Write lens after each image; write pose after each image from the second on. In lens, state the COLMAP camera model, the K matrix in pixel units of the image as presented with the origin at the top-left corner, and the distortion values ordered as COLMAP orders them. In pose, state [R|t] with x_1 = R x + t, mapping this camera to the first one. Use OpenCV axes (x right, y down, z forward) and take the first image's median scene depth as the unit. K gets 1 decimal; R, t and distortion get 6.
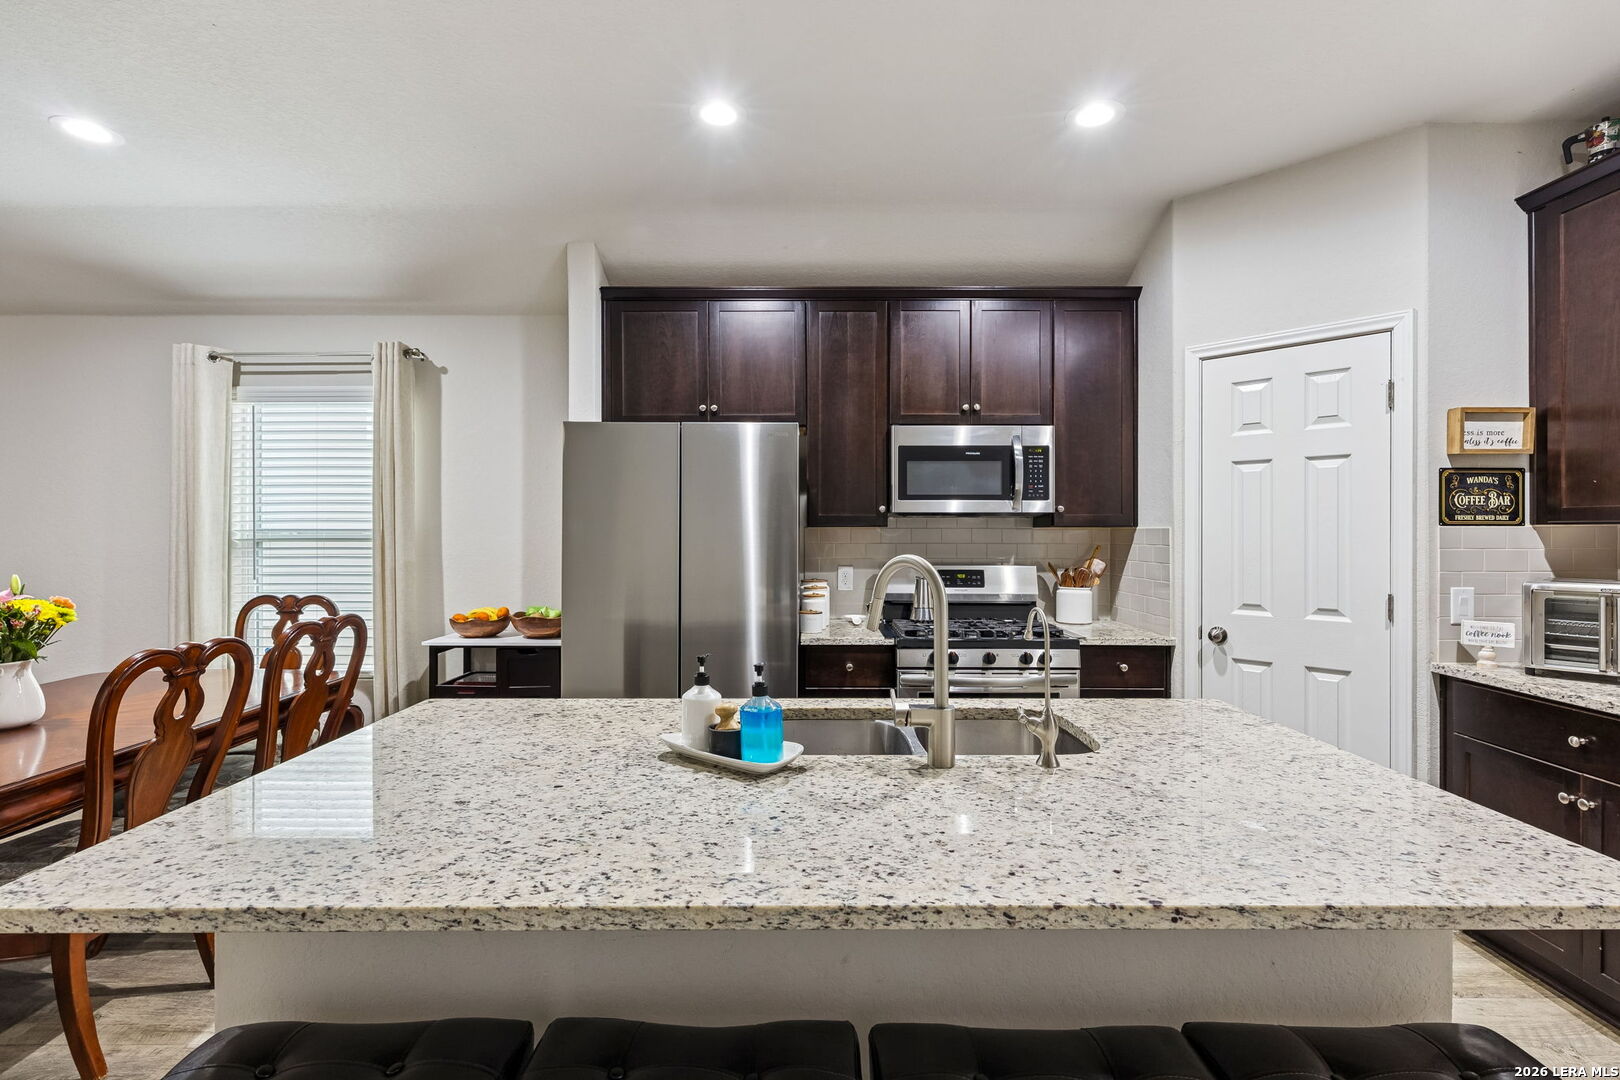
lens RADIAL K [[732.0, 0, 811.8], [0, 732.0, 531.9], [0, 0, 1]] dist [0.000190, 0.000107]
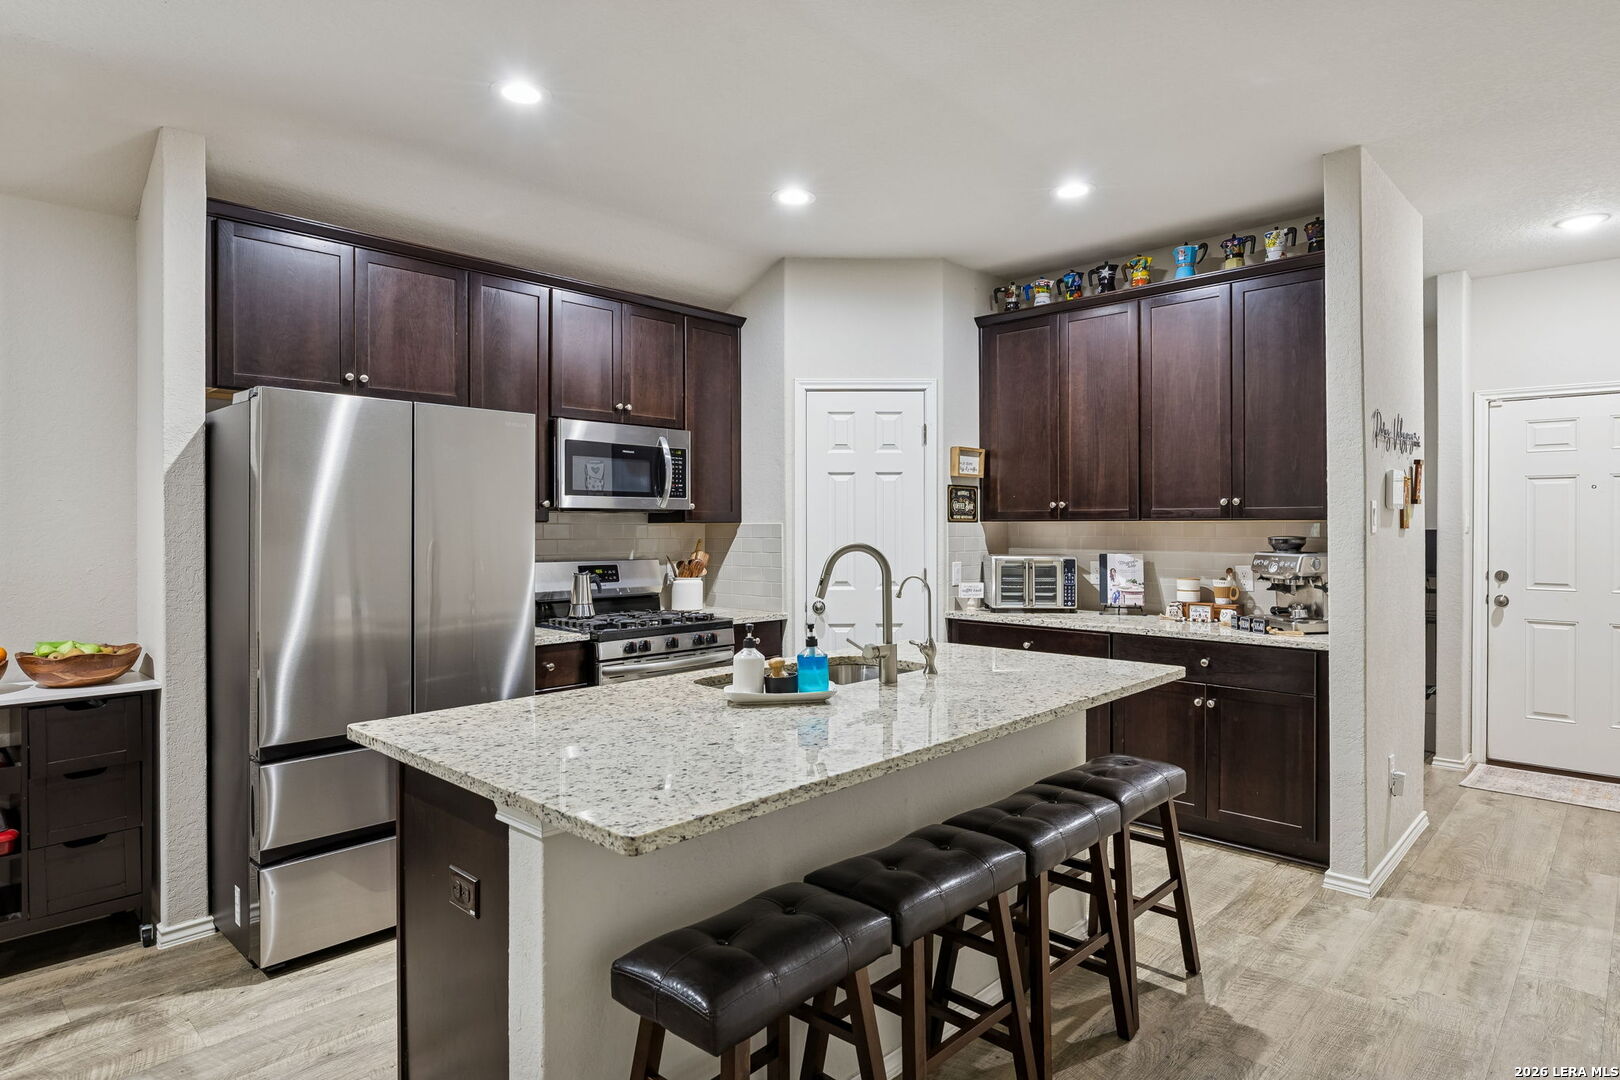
lens RADIAL K [[892.0, 0, 806.0], [0, 892.0, 527.8], [0, 0, 1]] dist [-0.010269, 0.000438]
pose [[0.690714, -0.002774, 0.723122, -0.517789], [0.004093, 0.999992, -0.000073, 0.001648], [-0.723116, 0.003010, 0.690720, -0.055955]]
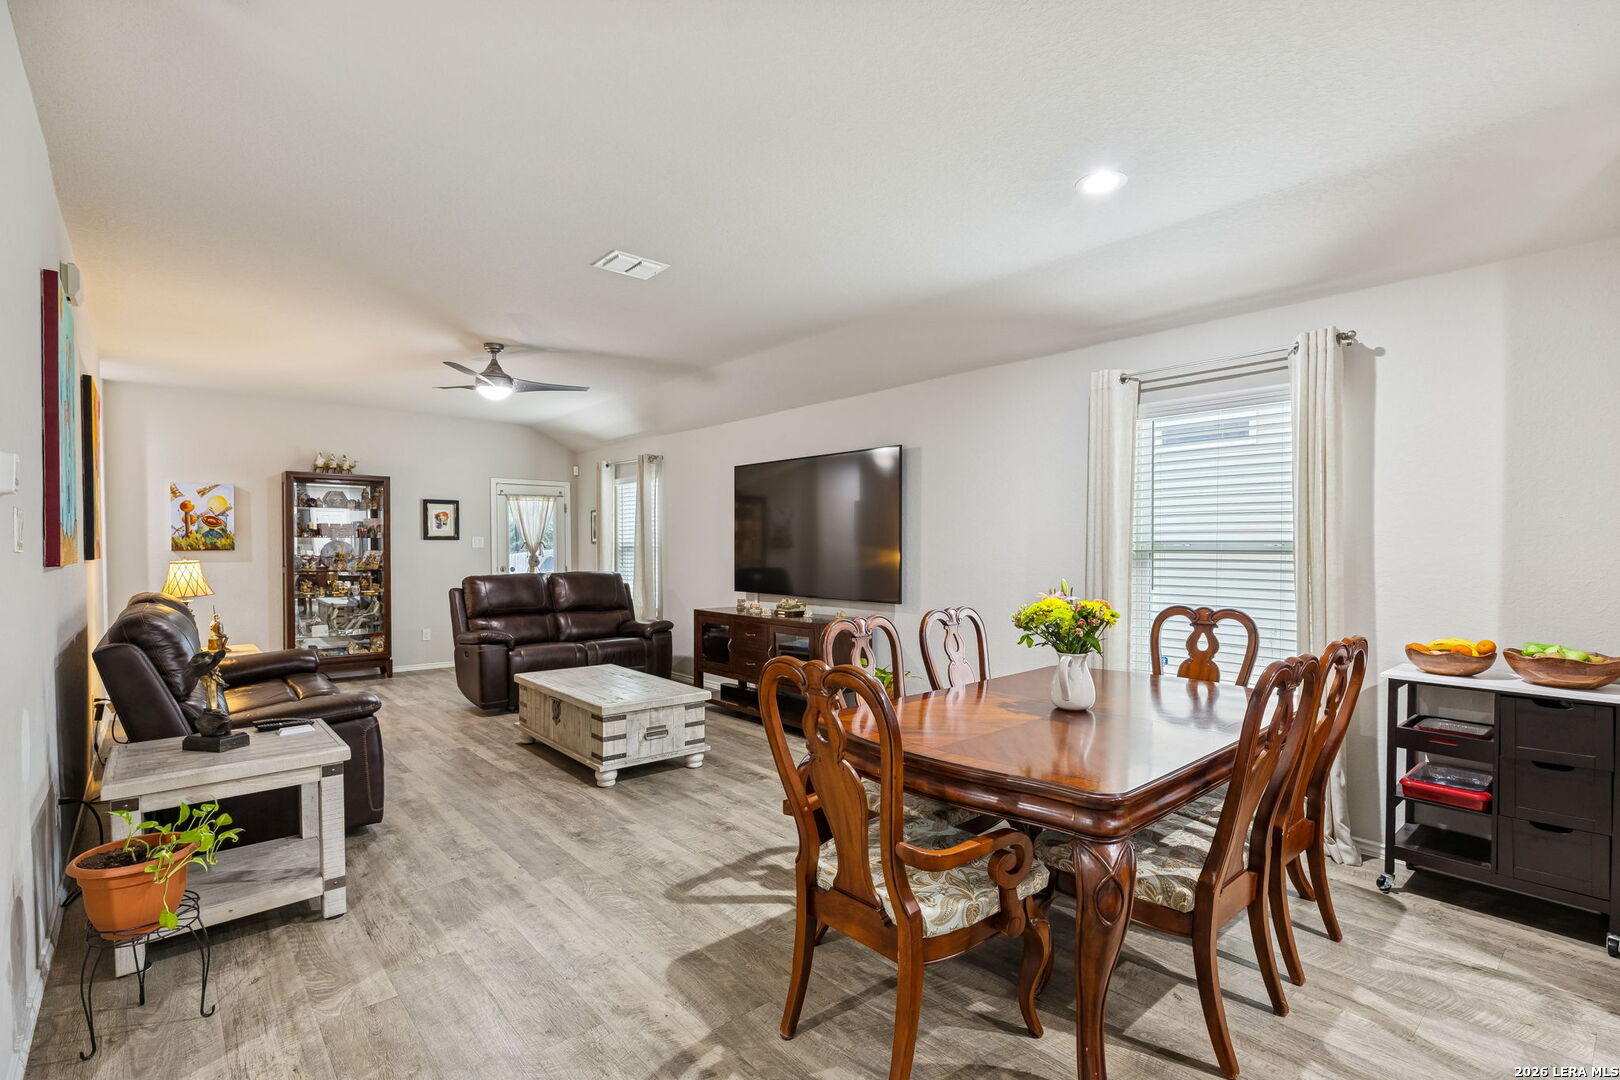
lens RADIAL K [[750.0, 0, 809.2], [0, 750.0, 558.5], [0, 0, 1]] dist [-0.004939, 0.000080]
pose [[0.661382, 0.014983, -0.749900, -0.318089], [-0.003196, 0.999848, 0.017159, 0.004902], [0.750042, -0.008952, 0.661329, -0.070413]]
